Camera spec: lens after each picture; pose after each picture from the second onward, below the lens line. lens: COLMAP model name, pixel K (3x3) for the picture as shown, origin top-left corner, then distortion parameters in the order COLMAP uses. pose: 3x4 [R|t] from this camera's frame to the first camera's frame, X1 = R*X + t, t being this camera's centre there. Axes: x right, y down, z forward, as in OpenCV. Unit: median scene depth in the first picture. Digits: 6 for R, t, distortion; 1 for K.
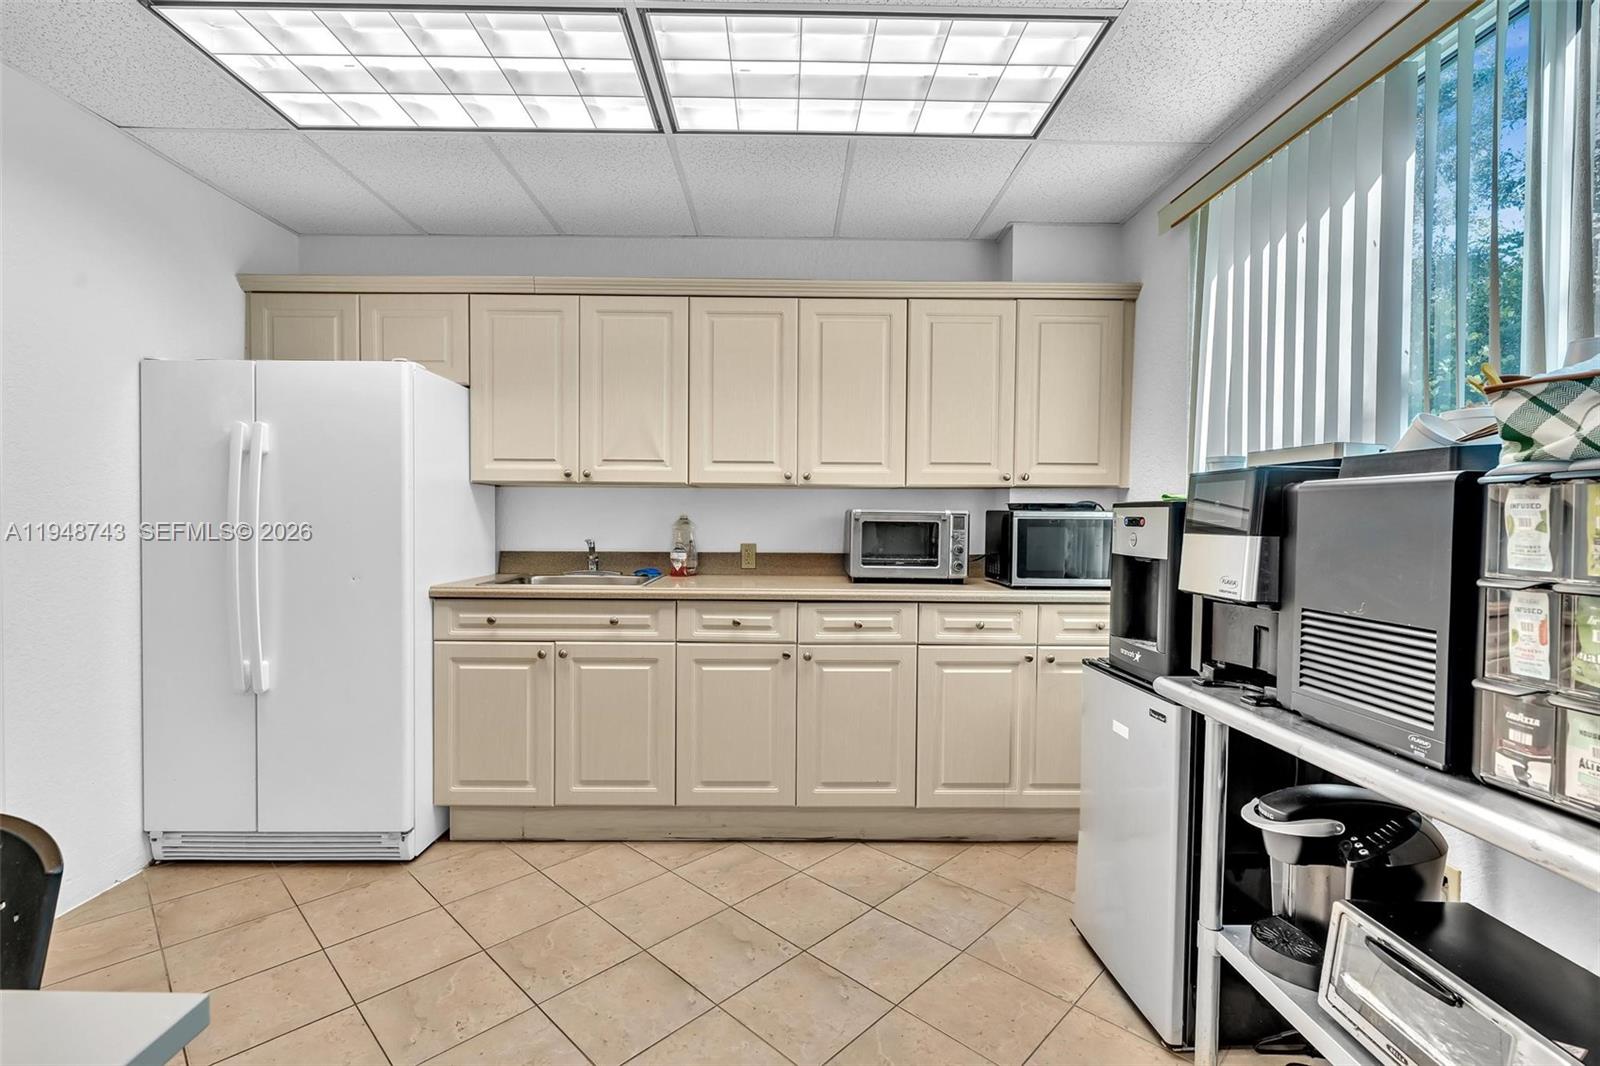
lens RADIAL K [[724.7, 0, 799.3], [0, 724.7, 536.0], [0, 0, 1]] dist [-0.000555, -0.000754]
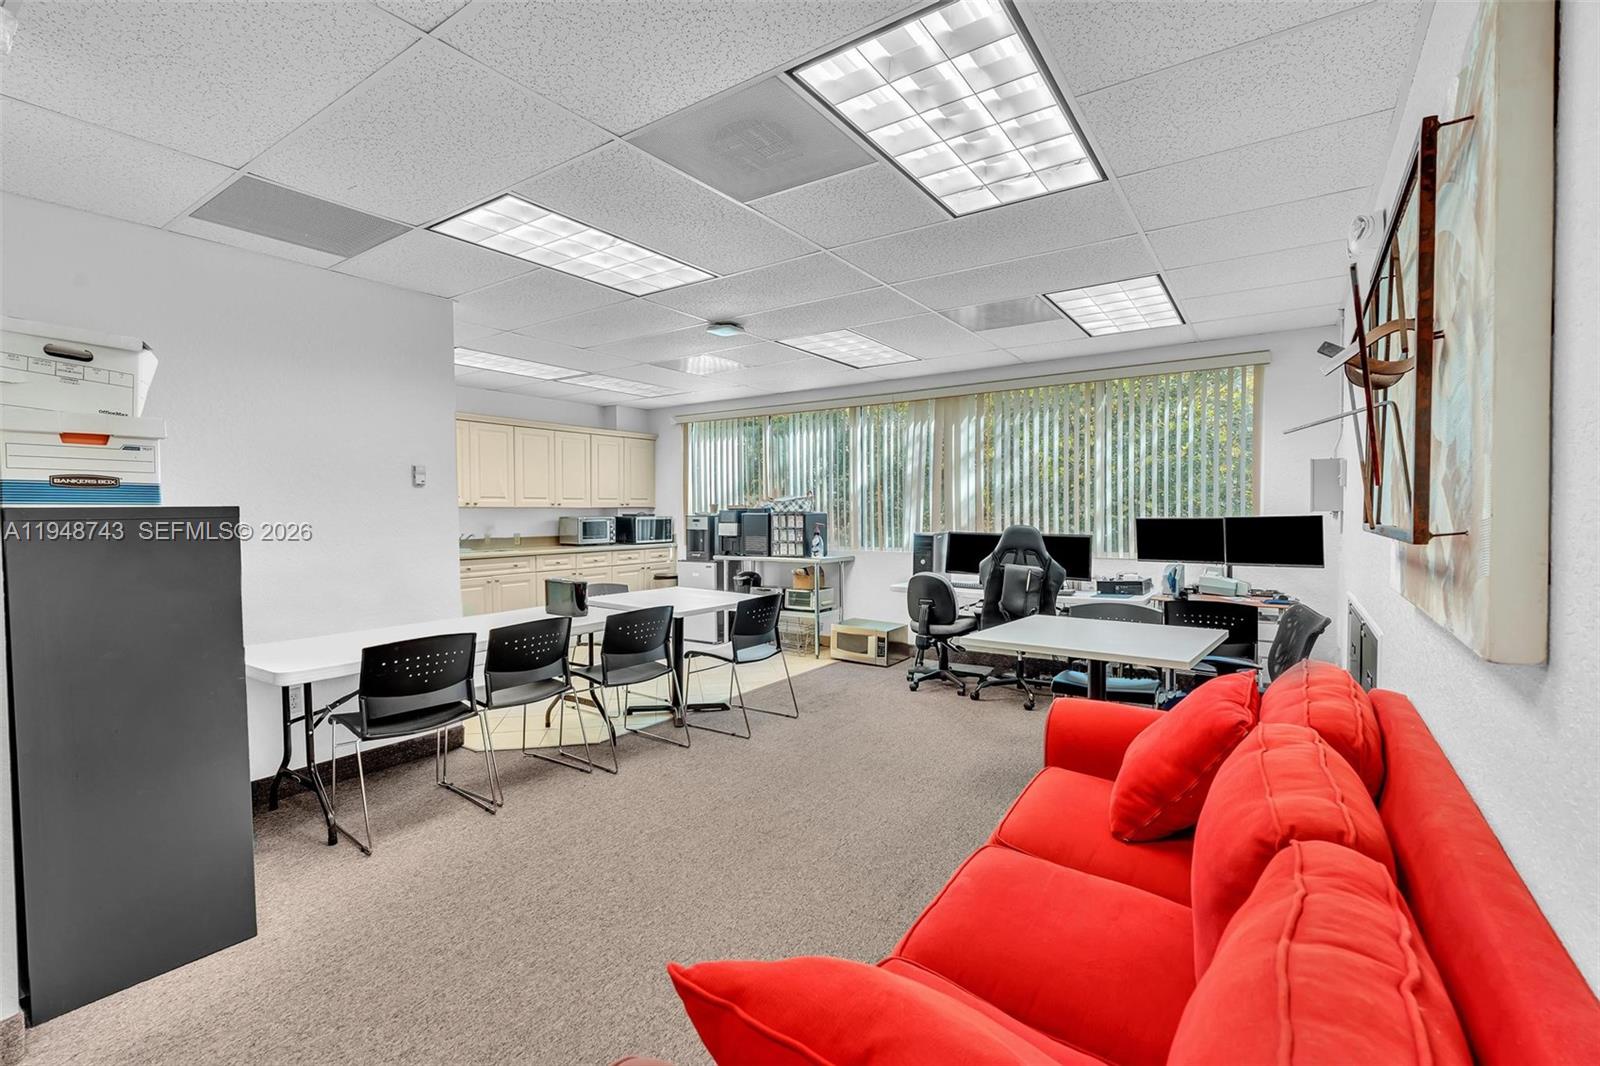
lens RADIAL K [[724.7, 0, 798.9], [0, 724.7, 535.5], [0, 0, 1]] dist [-0.000555, -0.000754]
pose [[0.576827, -0.039731, 0.815900, -2.424713], [0.031523, 0.999155, 0.026369, -0.024400], [-0.816258, 0.010509, 0.577592, -1.720881]]
